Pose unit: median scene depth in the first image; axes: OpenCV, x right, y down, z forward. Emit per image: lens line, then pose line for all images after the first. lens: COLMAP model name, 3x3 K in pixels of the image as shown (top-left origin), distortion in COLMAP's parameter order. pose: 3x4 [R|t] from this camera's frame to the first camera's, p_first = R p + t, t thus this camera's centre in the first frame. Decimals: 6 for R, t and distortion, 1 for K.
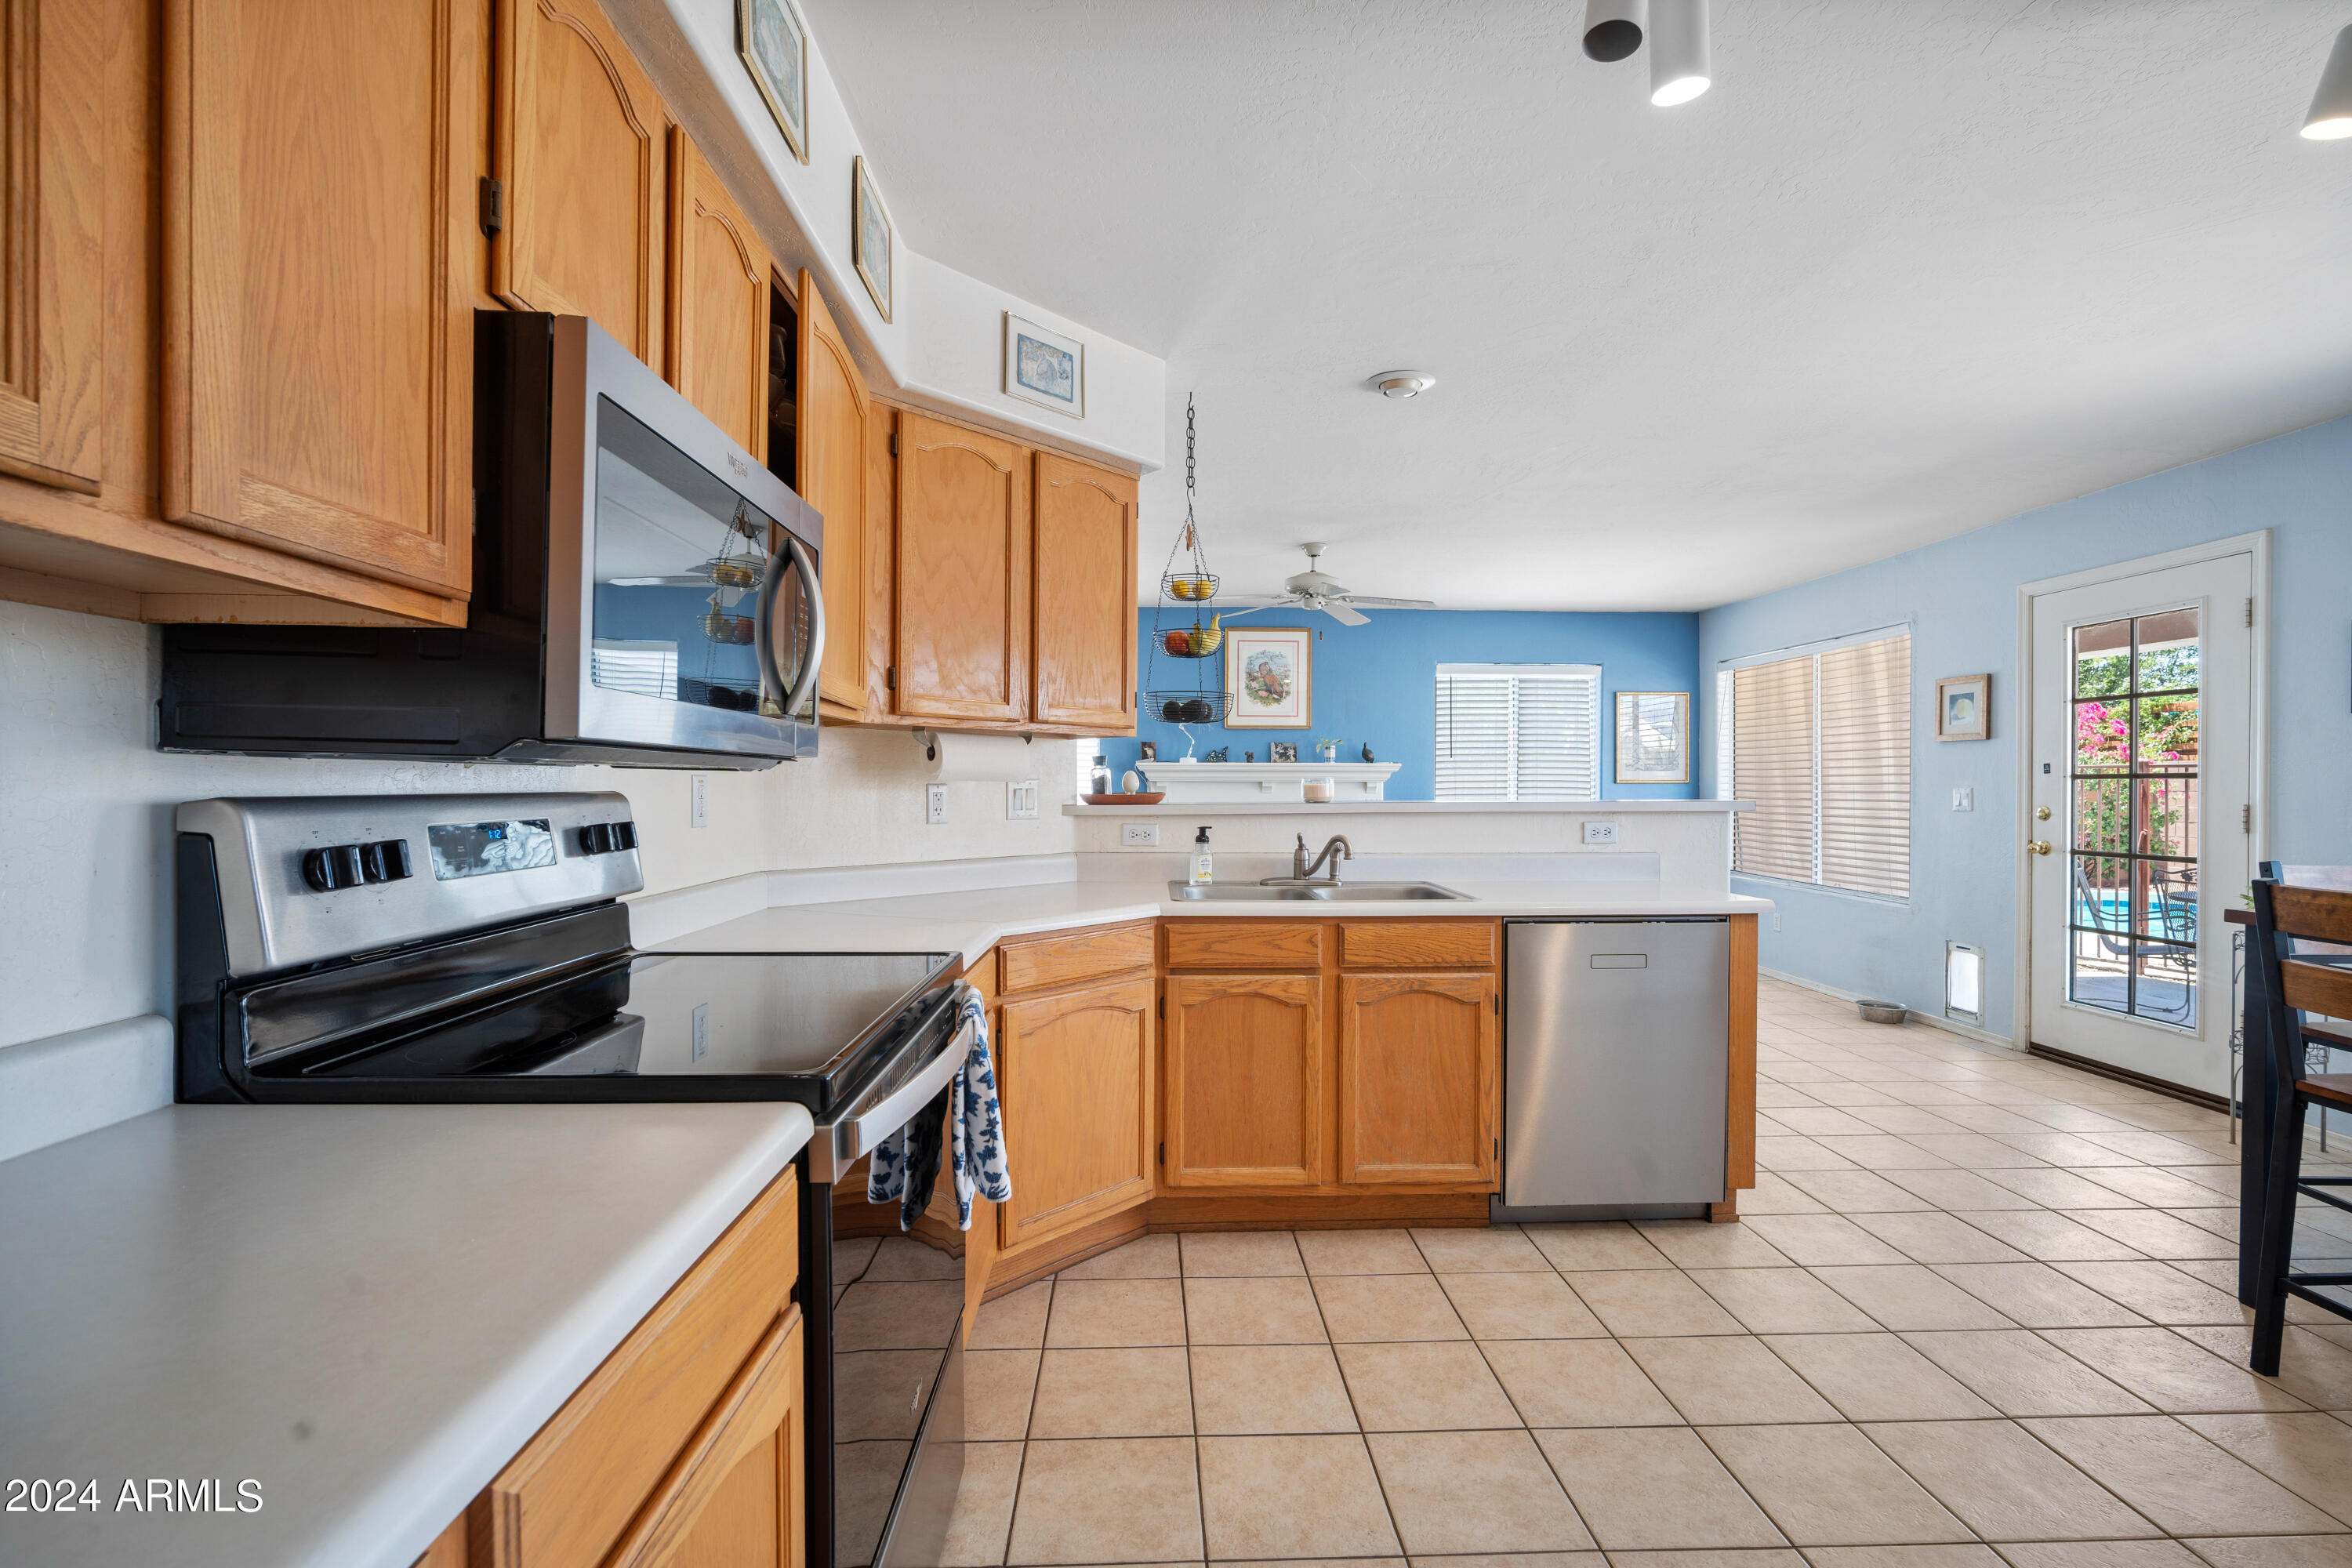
lens RADIAL K [[1035.4, 0, 1180.3], [0, 1035.4, 792.7], [0, 0, 1]] dist [-0.009932, 0.000221]
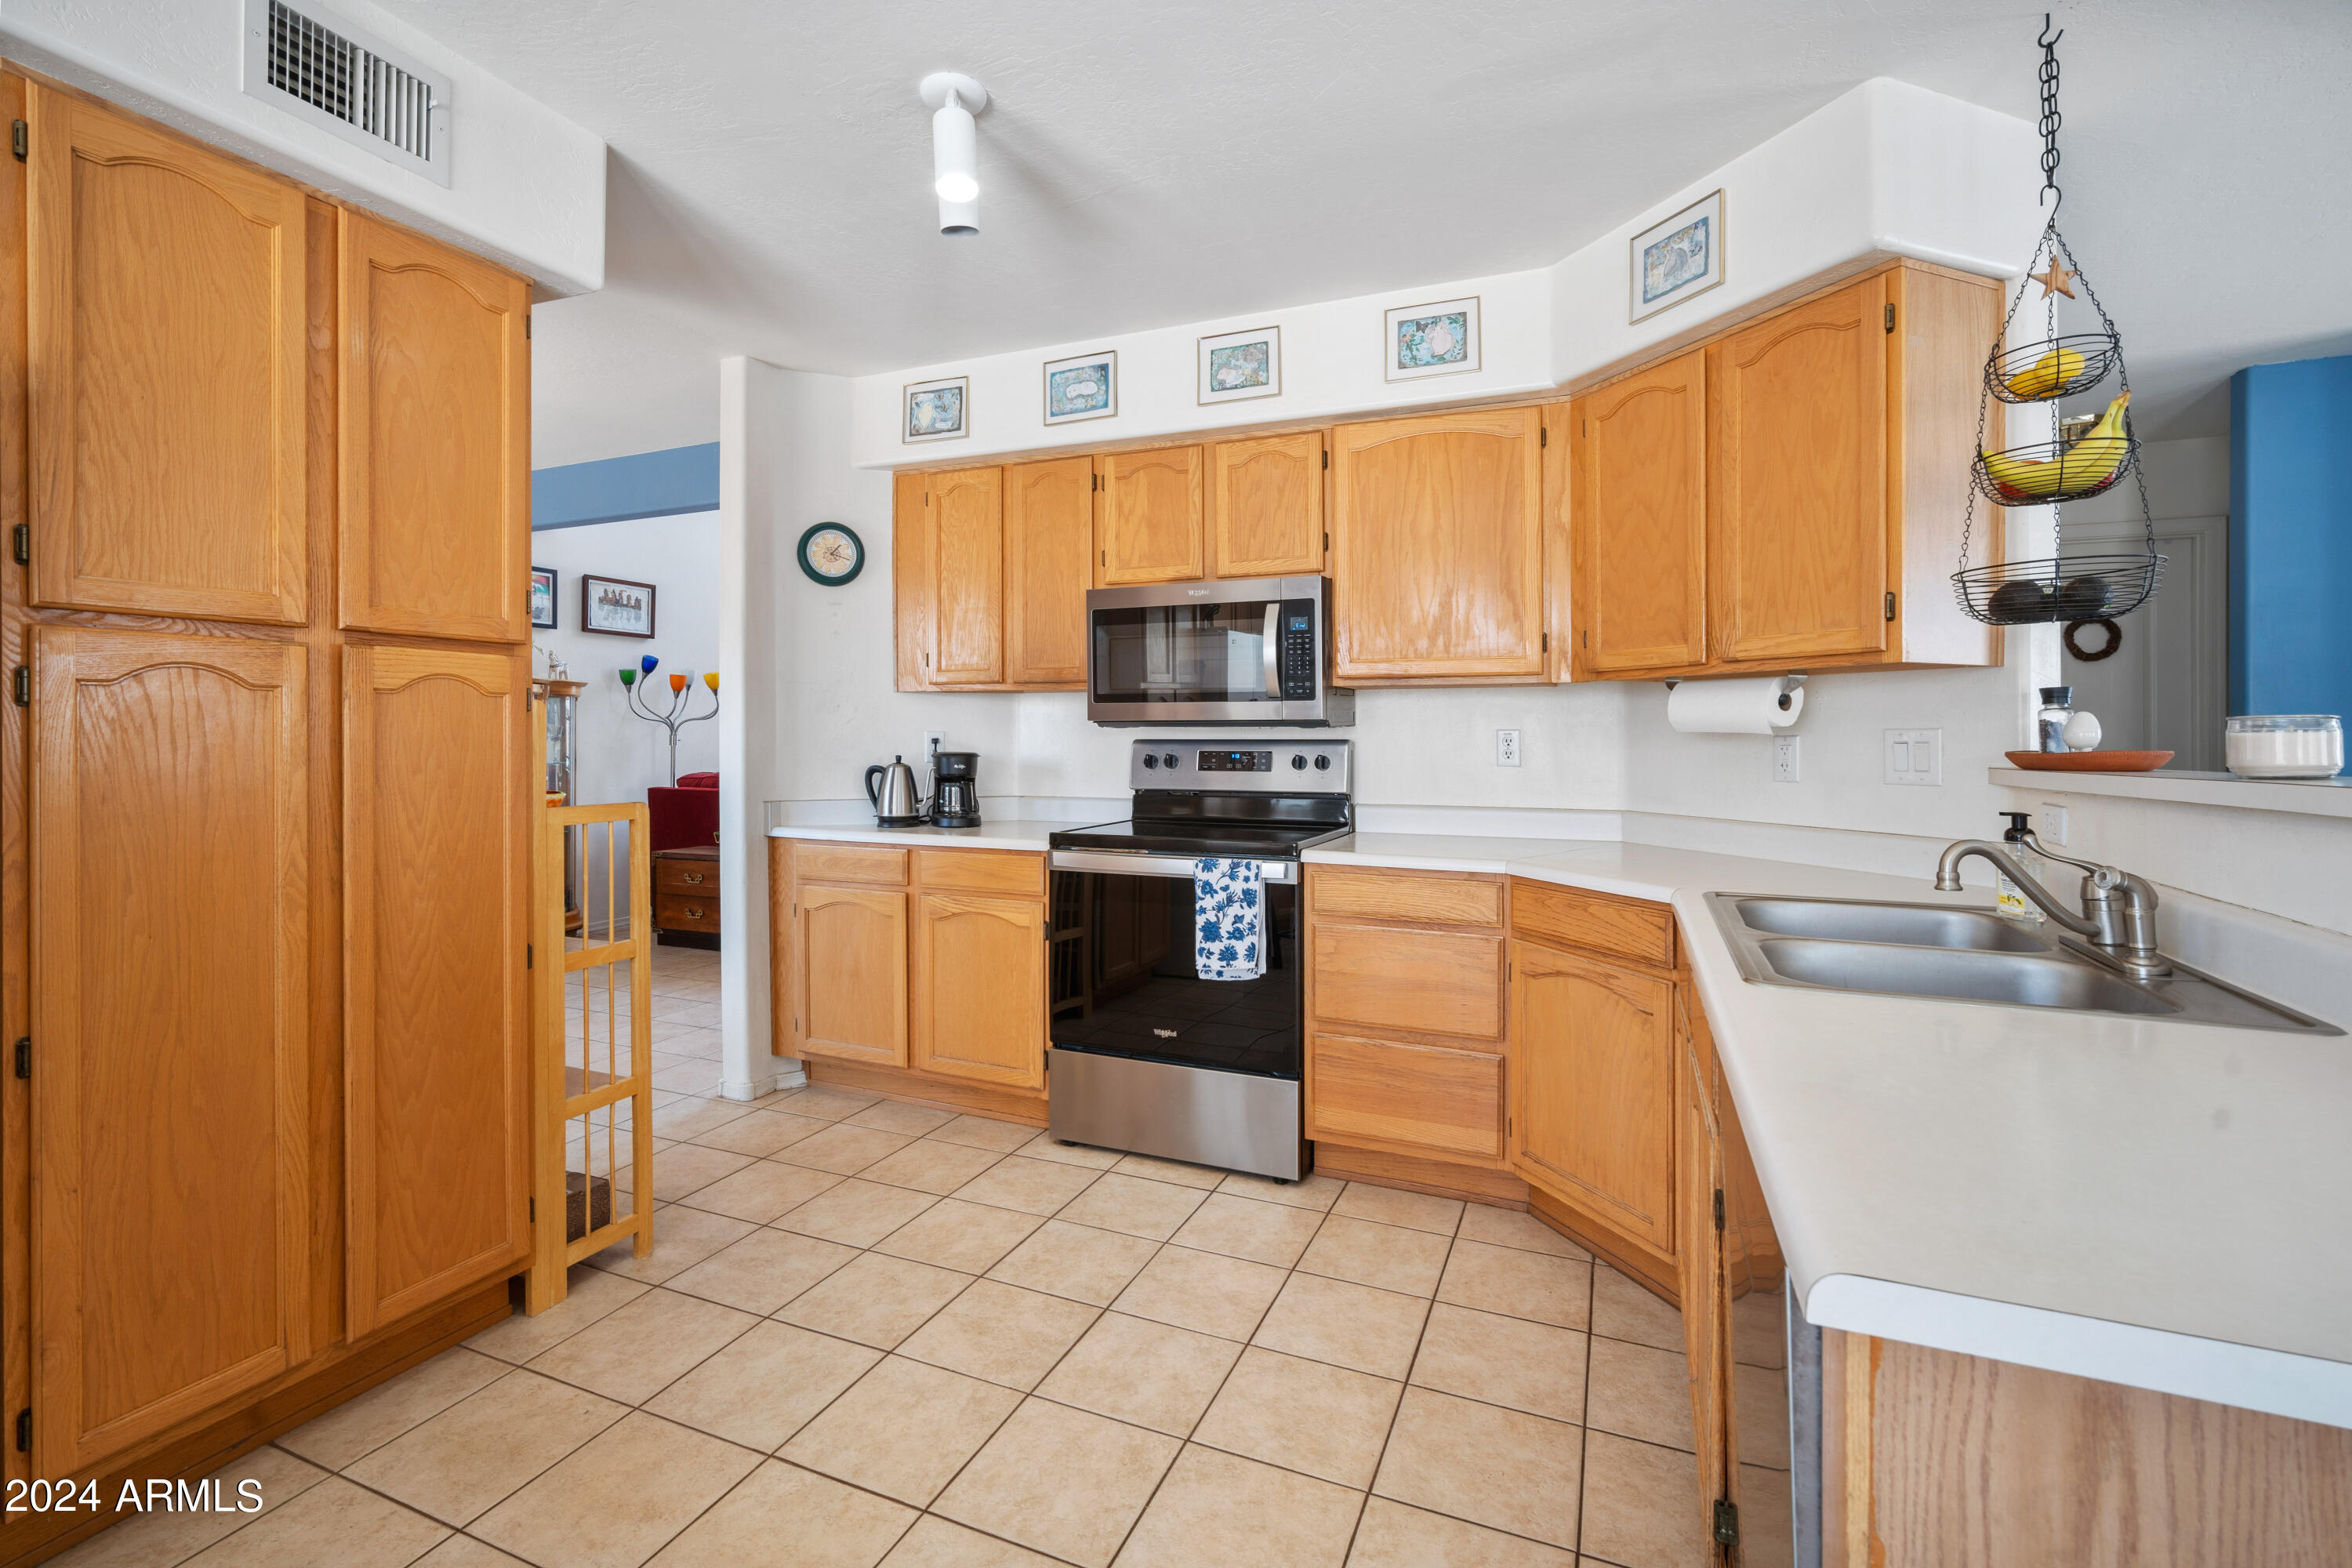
lens RADIAL K [[1046.2, 0, 1174.6], [0, 1046.2, 739.9], [0, 0, 1]] dist [-0.010351, 0.000736]
pose [[-0.426169, -0.000005, -0.904643, 0.740814], [-0.010719, 0.999930, 0.005044, -0.003964], [0.904580, 0.011846, -0.426140, 0.868544]]
